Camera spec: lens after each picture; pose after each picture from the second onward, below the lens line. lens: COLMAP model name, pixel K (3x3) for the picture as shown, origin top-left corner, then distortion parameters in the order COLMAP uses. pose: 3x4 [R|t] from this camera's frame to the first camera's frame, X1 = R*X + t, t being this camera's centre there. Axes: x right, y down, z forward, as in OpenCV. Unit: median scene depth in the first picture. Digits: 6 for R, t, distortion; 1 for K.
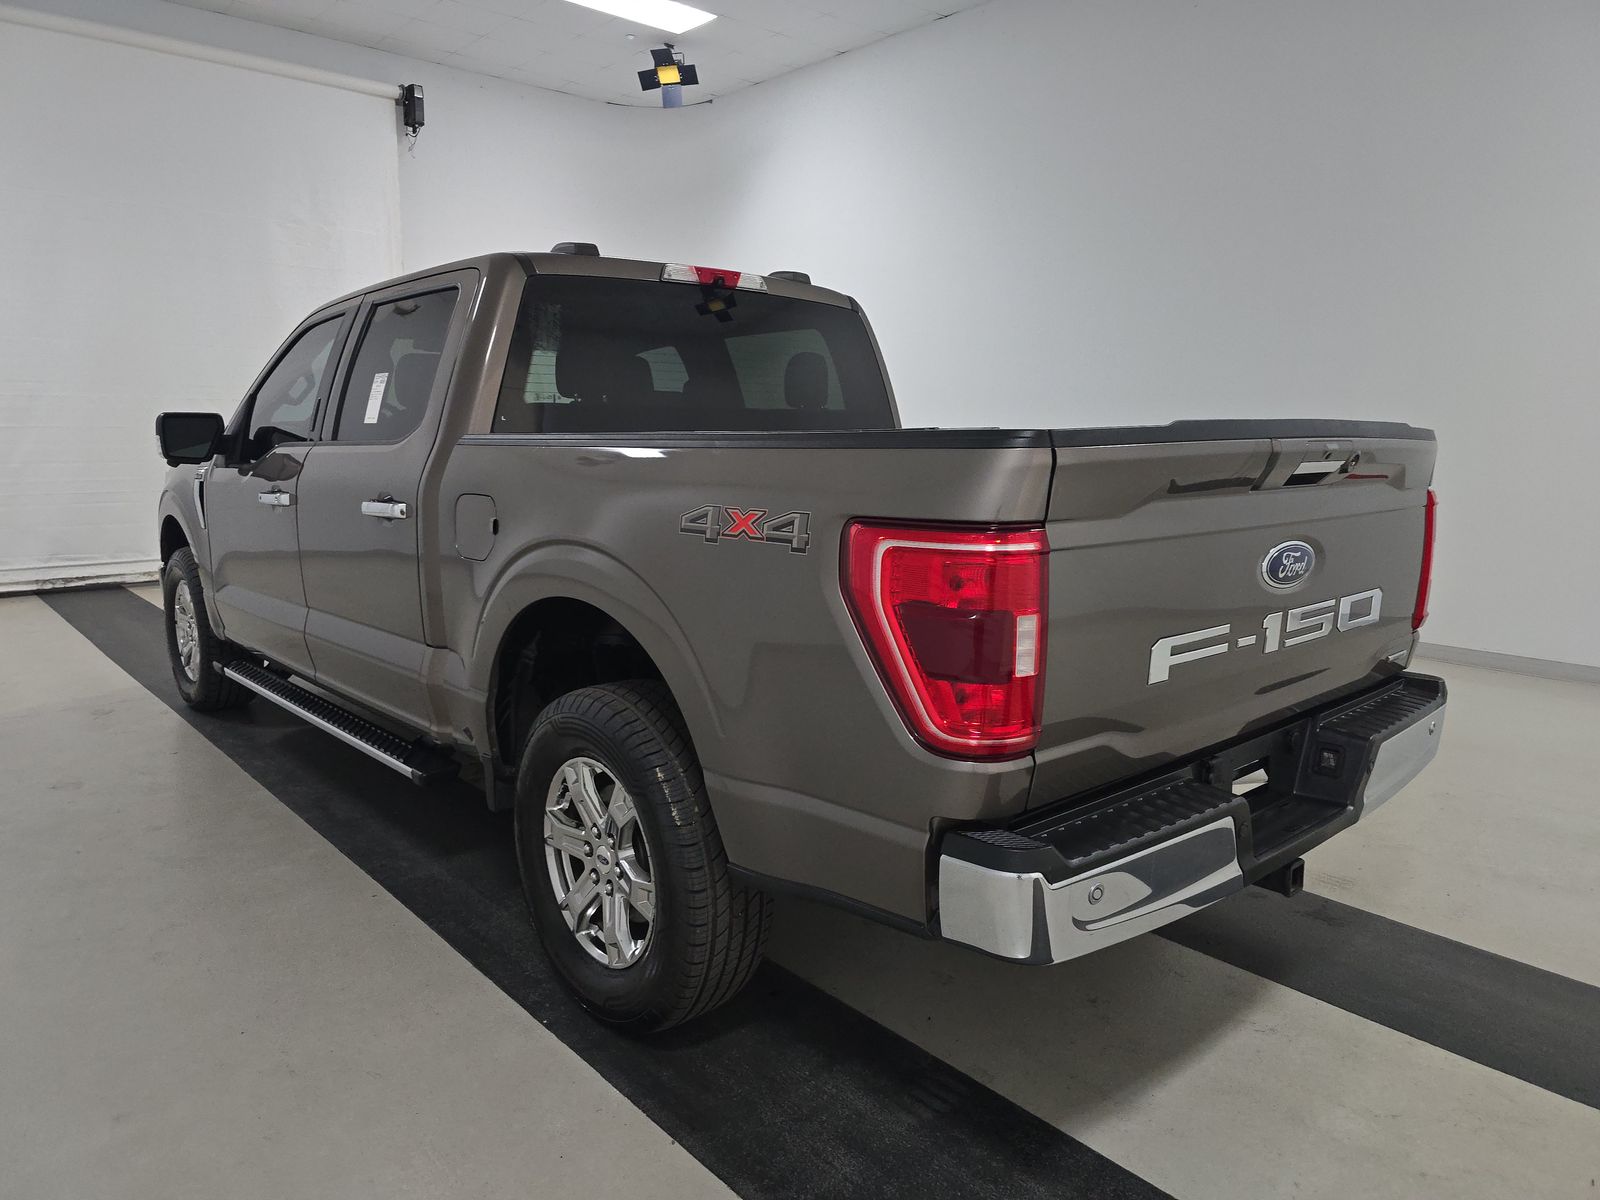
lens RADIAL K [[1085.0, 0, 796.4], [0, 1085.0, 598.6], [0, 0, 1]] dist [0.053071, -0.007449]
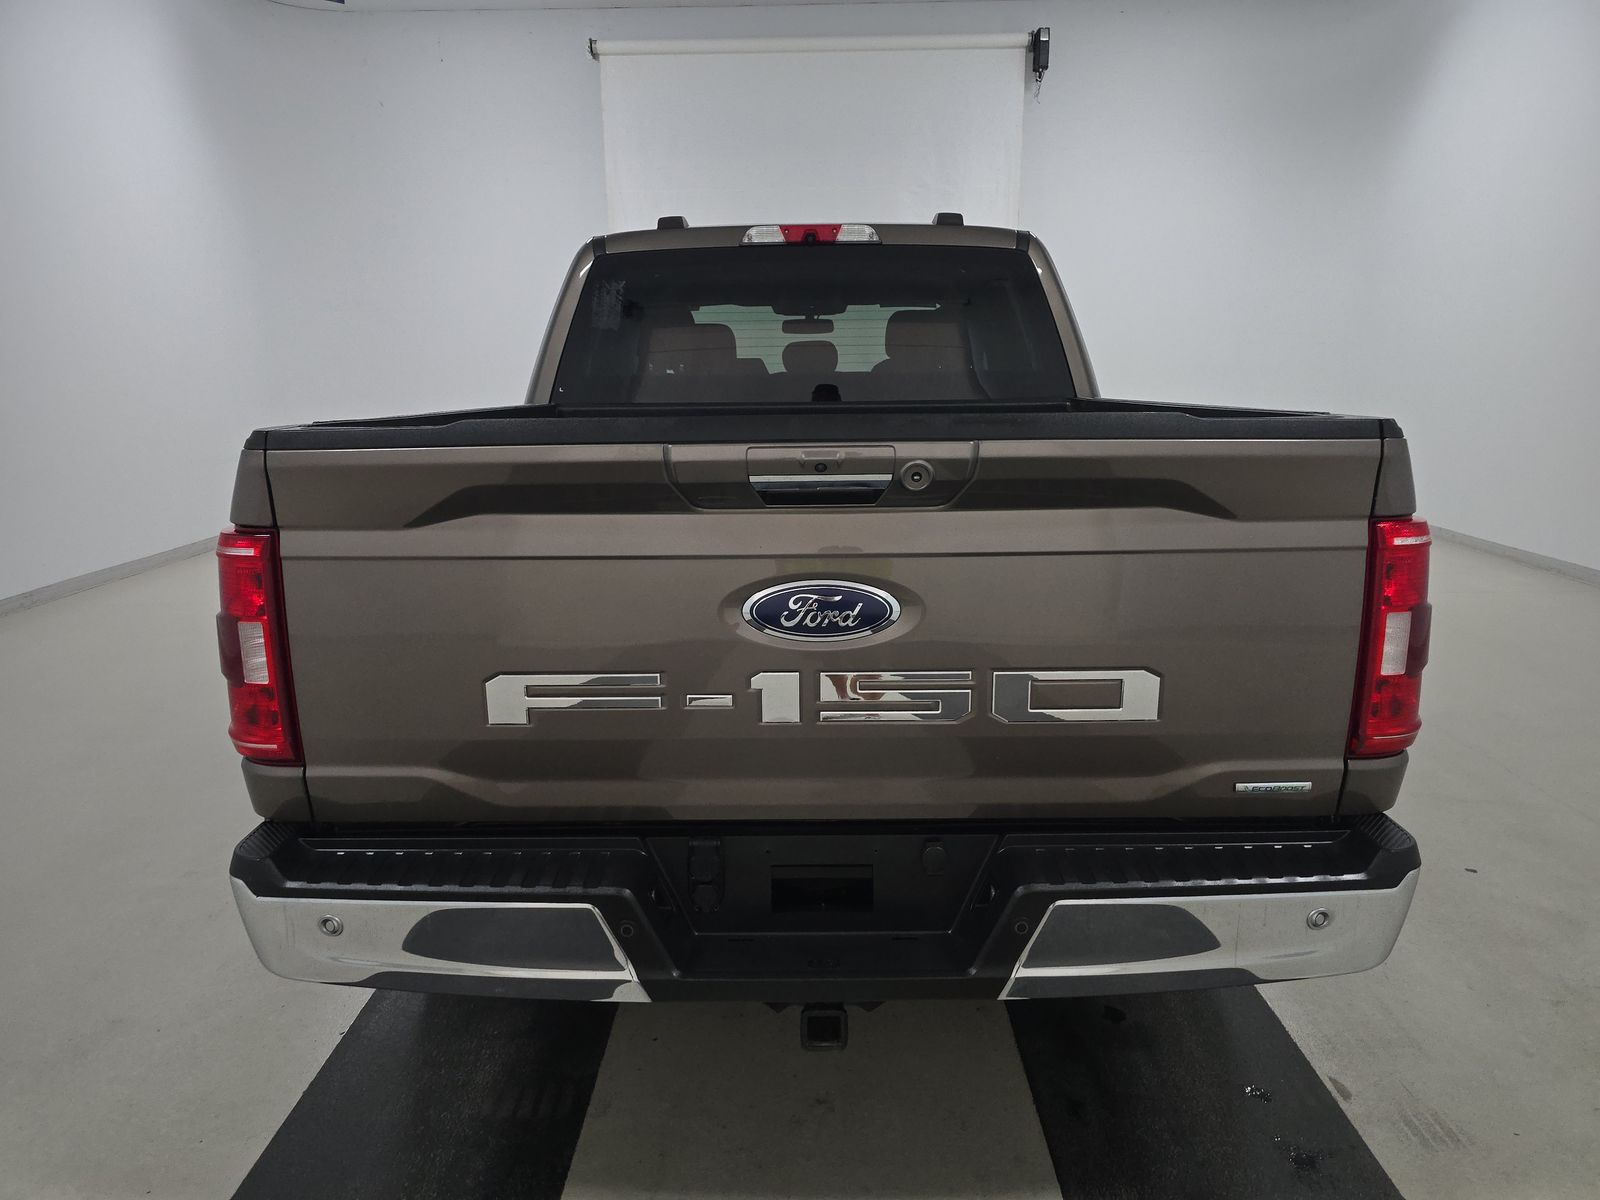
lens RADIAL K [[1085.0, 0, 801.0], [0, 1085.0, 606.9], [0, 0, 1]] dist [0.053071, -0.007449]
pose [[0.734582, 0.132635, -0.665430, 0.590729], [-0.090532, 0.991099, 0.097607, -0.066484], [0.672453, -0.011458, 0.740051, 0.292738]]
